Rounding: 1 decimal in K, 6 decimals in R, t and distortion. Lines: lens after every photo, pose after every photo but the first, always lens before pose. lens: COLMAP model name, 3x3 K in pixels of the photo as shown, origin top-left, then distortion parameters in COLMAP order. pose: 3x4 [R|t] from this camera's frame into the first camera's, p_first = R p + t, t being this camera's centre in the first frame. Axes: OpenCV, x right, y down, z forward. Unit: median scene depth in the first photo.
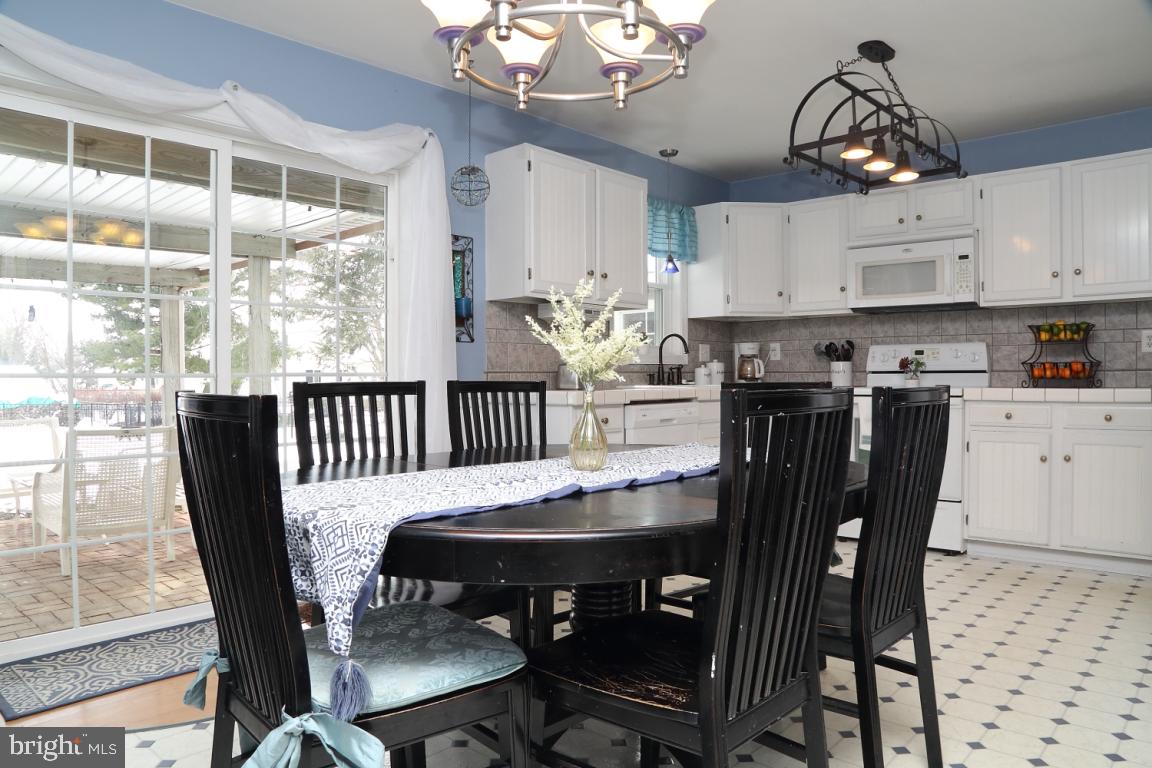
lens RADIAL K [[790.4, 0, 575.0], [0, 790.4, 390.7], [0, 0, 1]] dist [-0.123057, 0.069819]
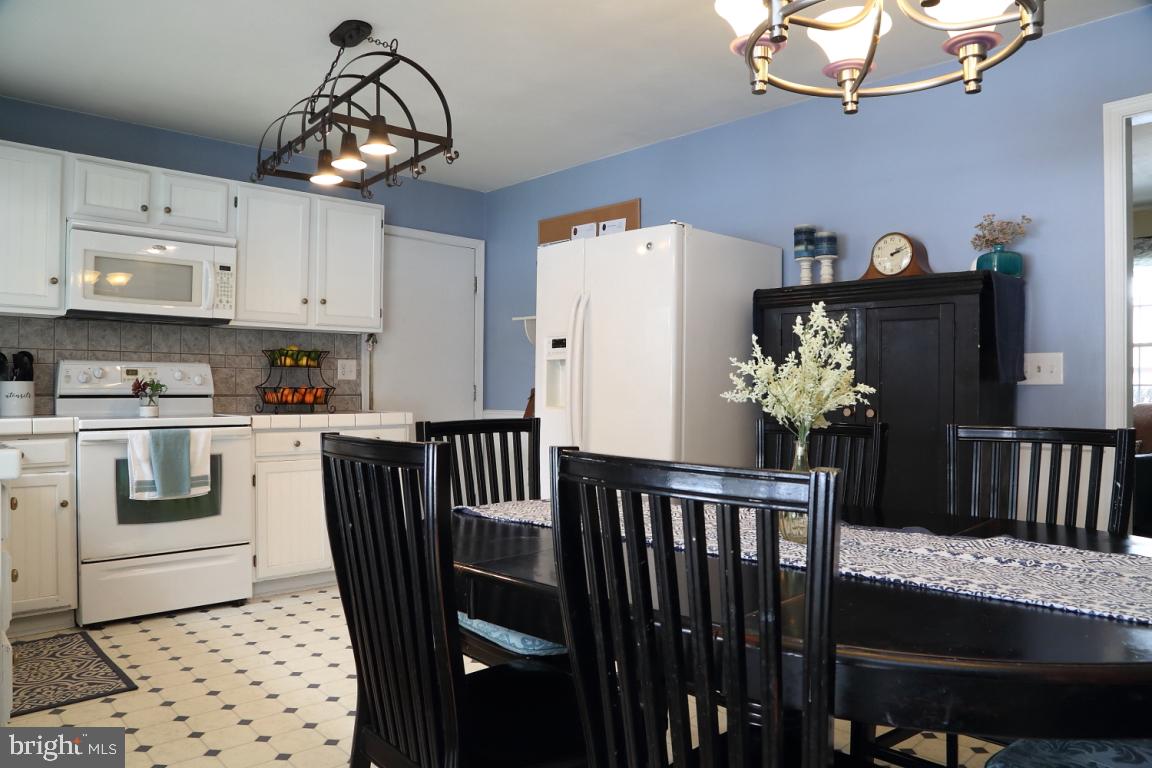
lens RADIAL K [[790.4, 0, 575.0], [0, 790.4, 390.7], [0, 0, 1]] dist [-0.123057, 0.069819]
pose [[0.071678, 0.002658, 0.997424, -0.347406], [0.011777, 0.999924, -0.003511, -0.023601], [-0.997358, 0.011998, 0.071641, 0.520114]]
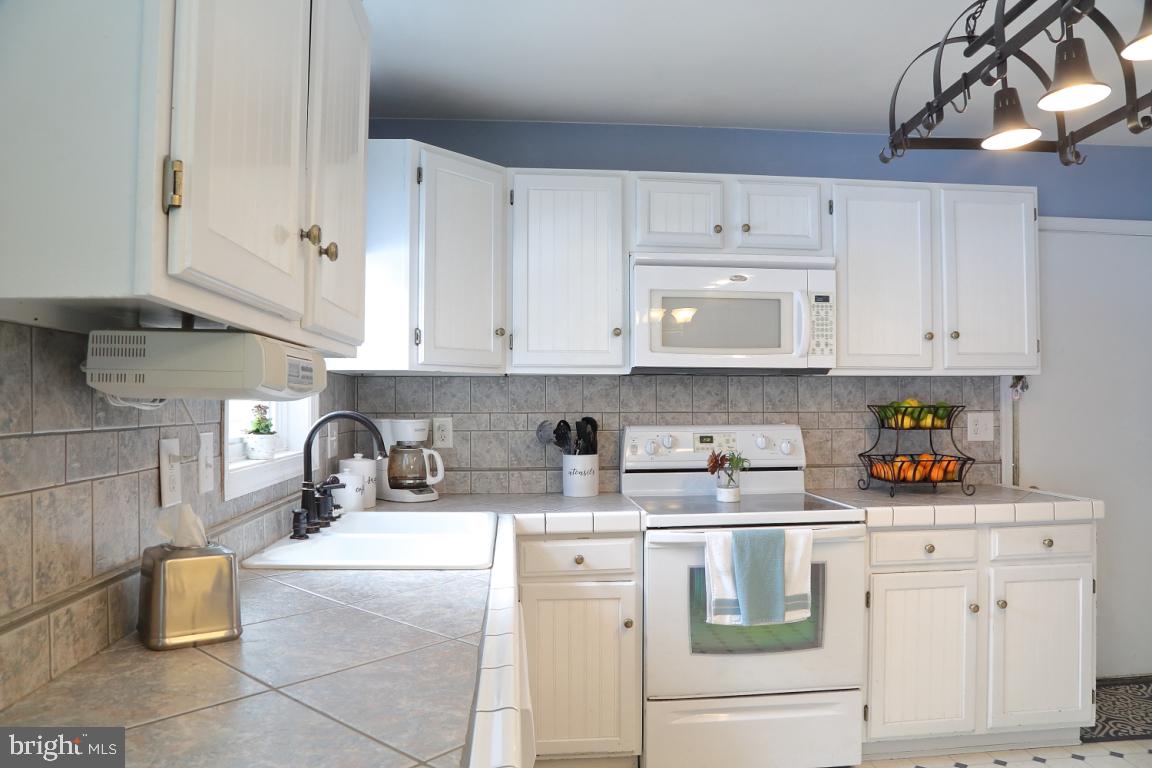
lens RADIAL K [[790.4, 0, 575.0], [0, 790.4, 390.7], [0, 0, 1]] dist [-0.123057, 0.069819]
pose [[0.676031, 0.013003, 0.736758, -0.115281], [0.012173, 0.999511, -0.028810, -0.078345], [-0.736773, 0.028445, 0.675542, 0.694646]]
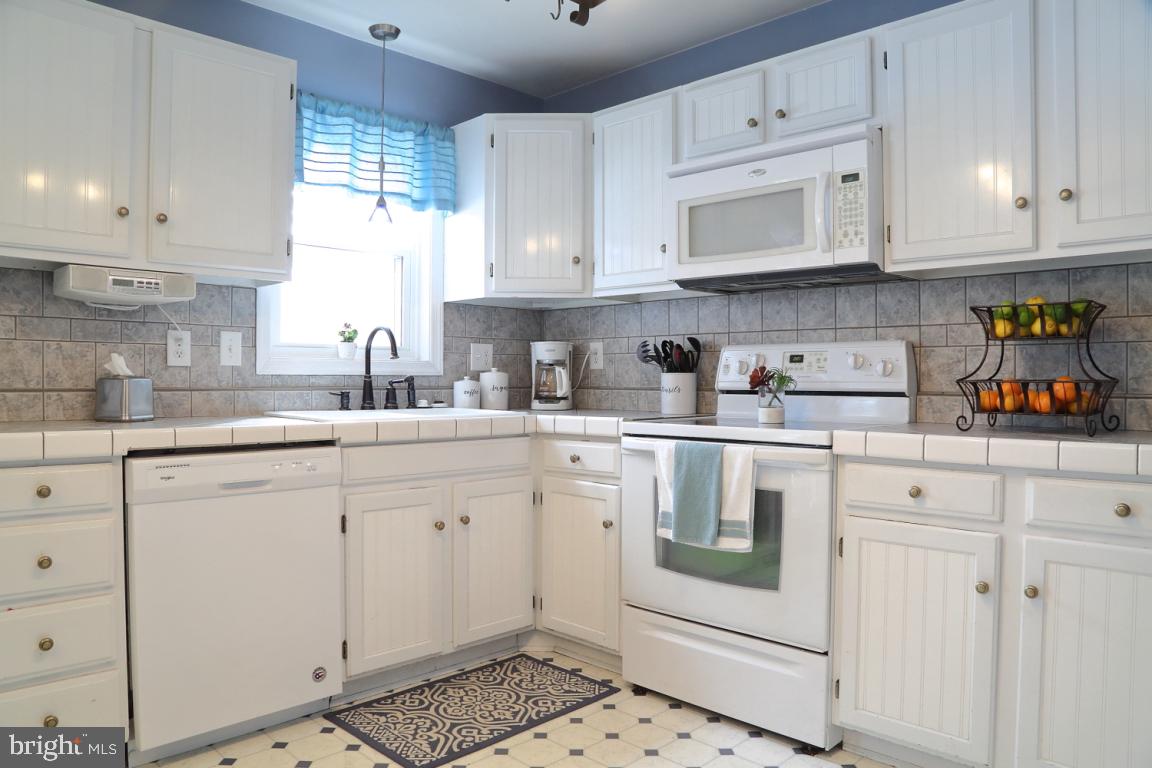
lens RADIAL K [[790.4, 0, 575.0], [0, 790.4, 390.7], [0, 0, 1]] dist [-0.123057, 0.069819]
pose [[0.999188, 0.009494, -0.039168, 0.332430], [-0.009613, 0.999950, -0.002827, -0.024497], [0.039139, 0.003202, 0.999229, 0.453436]]
